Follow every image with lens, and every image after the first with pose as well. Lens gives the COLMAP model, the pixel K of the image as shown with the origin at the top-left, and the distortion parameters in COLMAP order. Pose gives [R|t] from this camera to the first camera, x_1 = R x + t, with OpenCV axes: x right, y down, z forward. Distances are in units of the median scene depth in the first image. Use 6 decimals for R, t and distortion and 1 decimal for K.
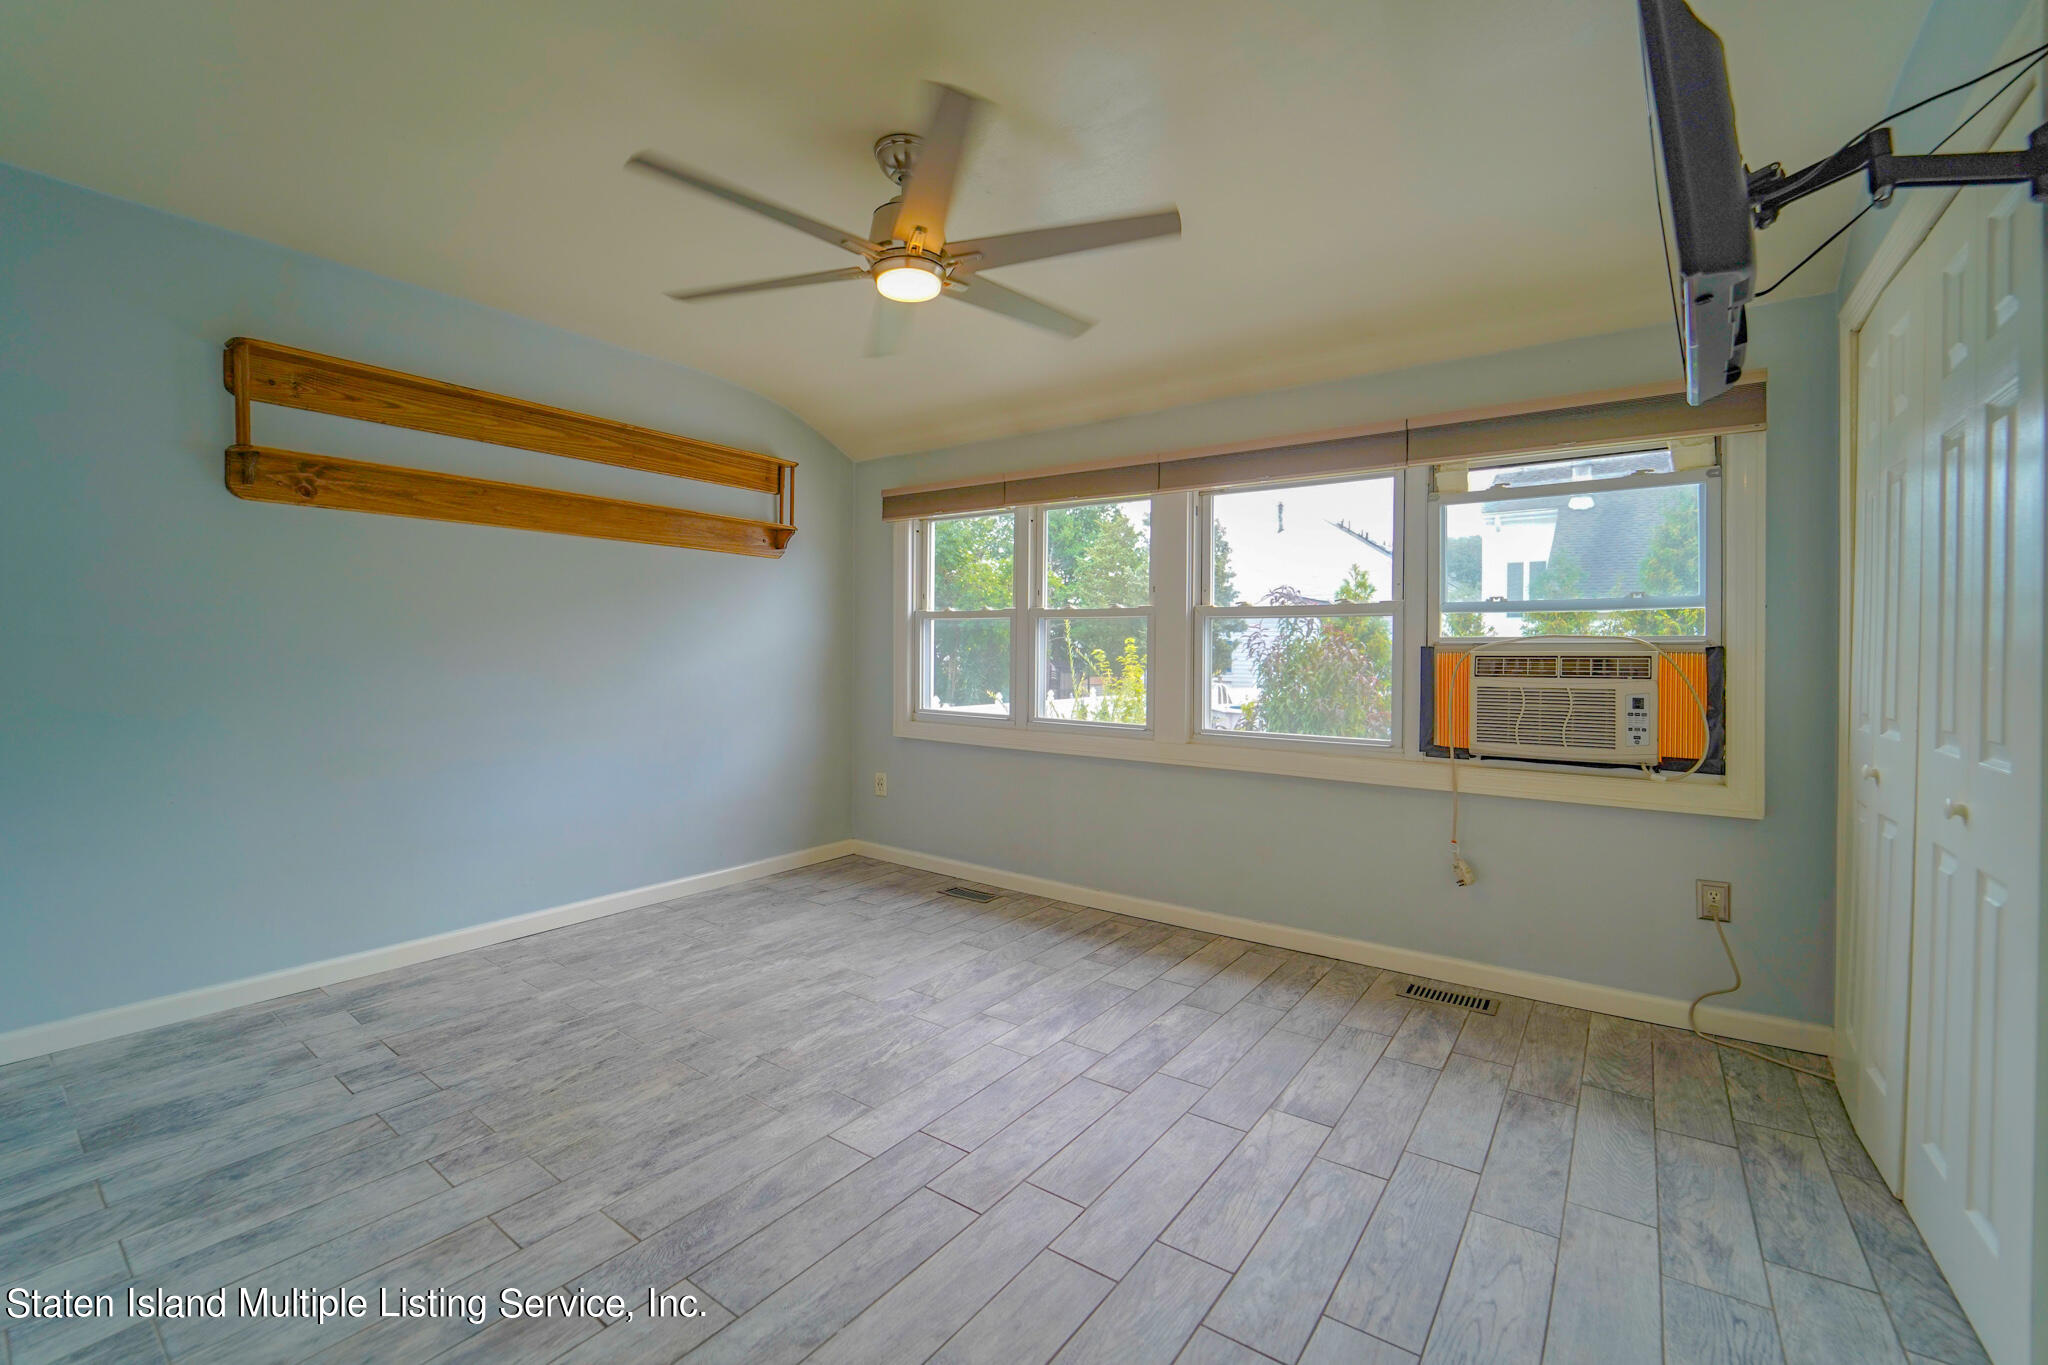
lens RADIAL K [[826.2, 0, 1026.9], [0, 826.2, 692.9], [0, 0, 1]] dist [-0.031705, -0.000153]
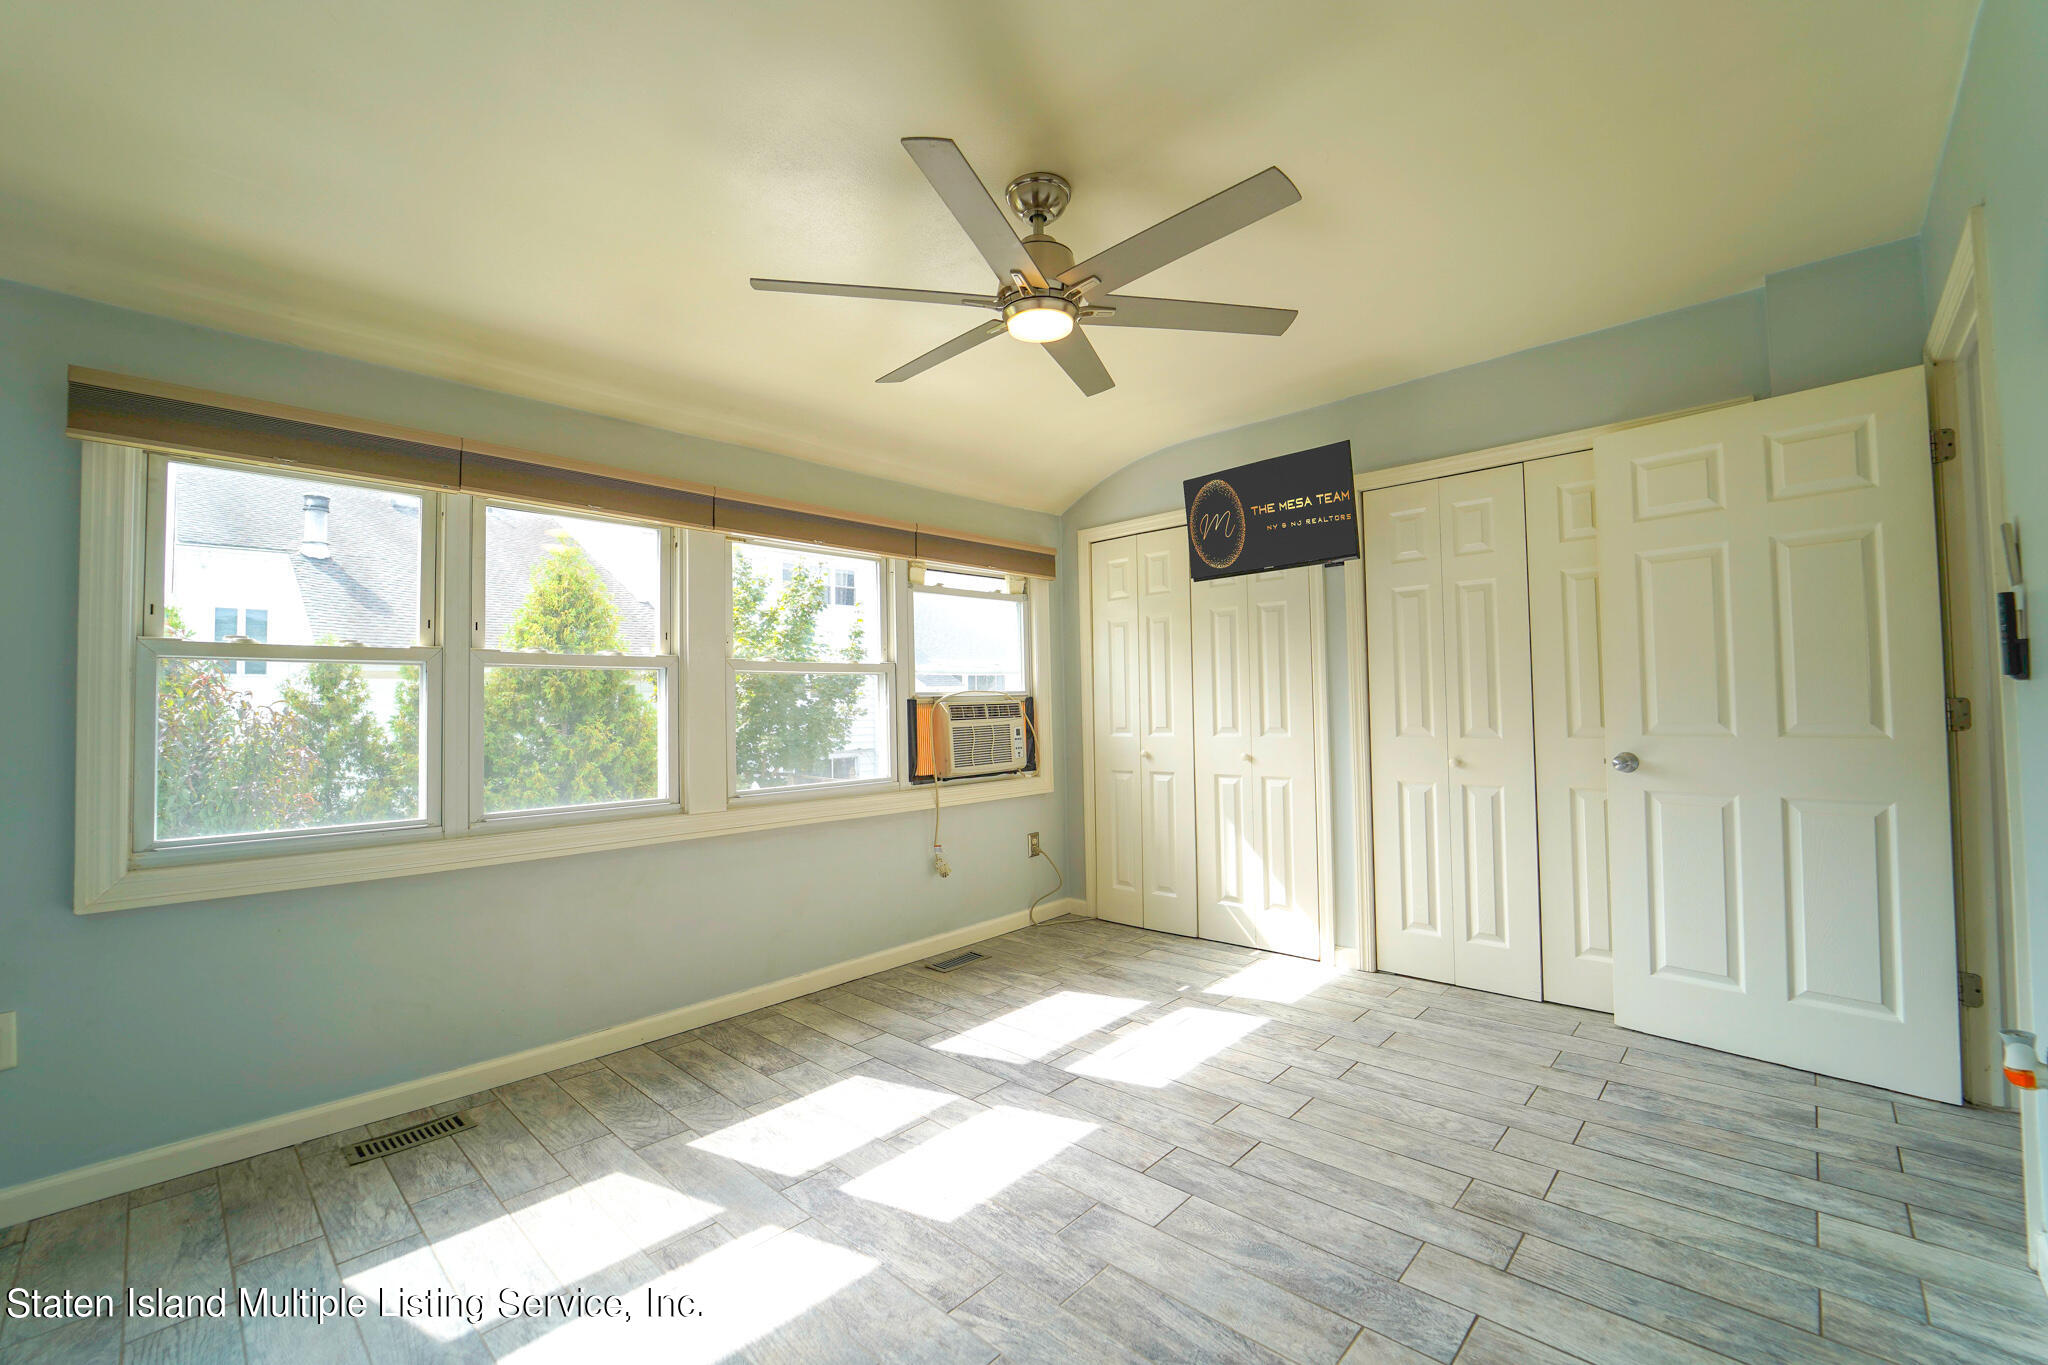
lens RADIAL K [[841.1, 0, 1024.0], [0, 841.1, 682.5], [0, 0, 1]] dist [-0.013743, -0.005553]
pose [[0.141259, 0.010813, 0.989914, -0.889626], [0.070563, 0.997287, -0.020963, -0.048216], [-0.987455, 0.072812, 0.140113, 0.710828]]
